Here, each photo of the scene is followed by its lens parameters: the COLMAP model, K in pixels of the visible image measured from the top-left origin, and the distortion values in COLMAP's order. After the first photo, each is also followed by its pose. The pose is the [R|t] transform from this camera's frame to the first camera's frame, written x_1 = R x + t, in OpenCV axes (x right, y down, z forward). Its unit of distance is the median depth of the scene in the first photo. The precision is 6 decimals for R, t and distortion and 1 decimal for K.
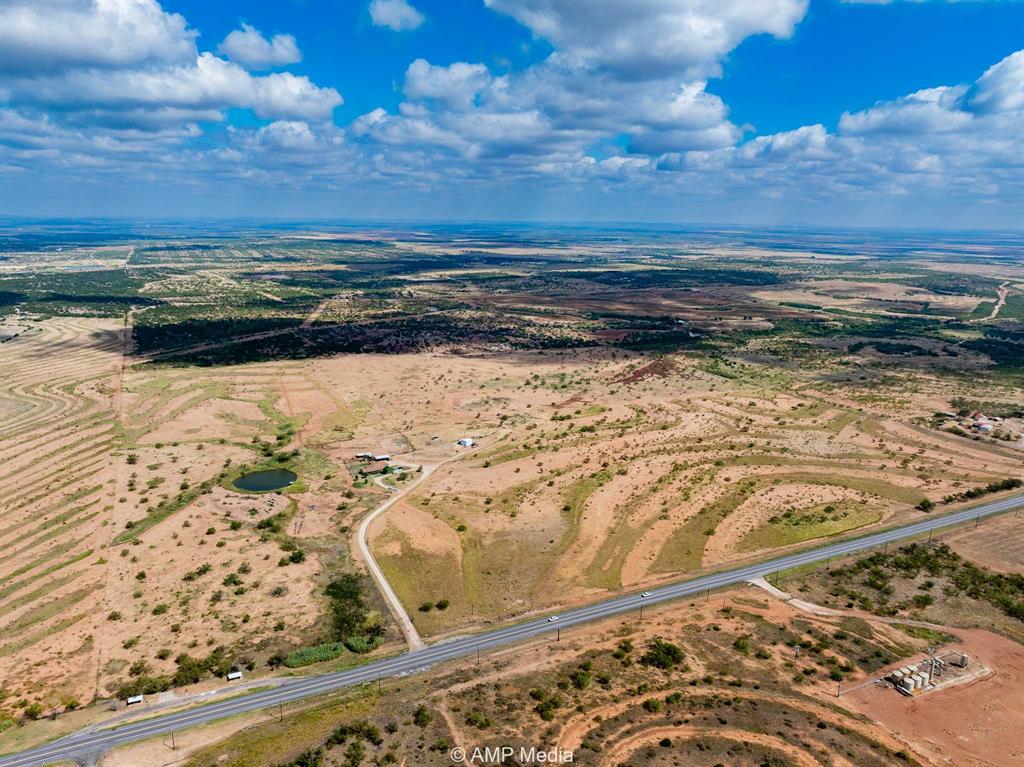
lens RADIAL K [[706.8, 0, 512.0], [0, 706.8, 383.5], [0, 0, 1]] dist [-0.012965, 0.001422]
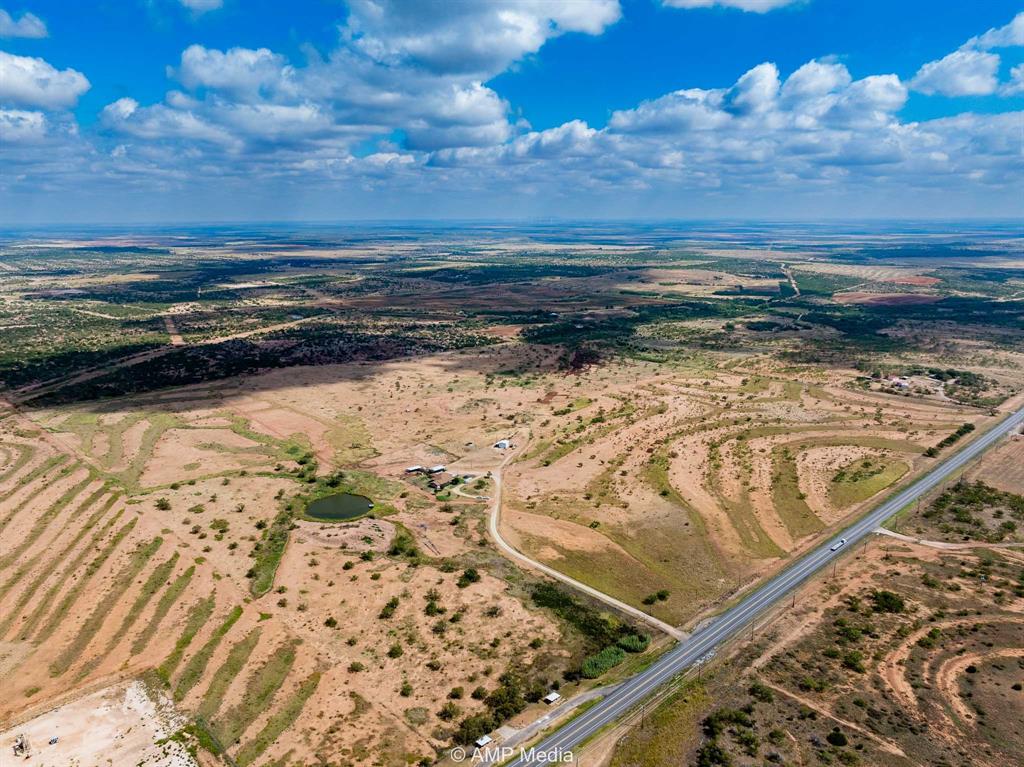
lens RADIAL K [[730.3, 0, 512.0], [0, 730.3, 383.5], [0, 0, 1]] dist [-0.022340, 0.028724]
pose [[0.956269, -0.085435, 0.279733, -0.375318], [0.086560, 0.996212, 0.008353, -0.008361], [-0.279387, 0.016226, 0.960041, 0.040926]]
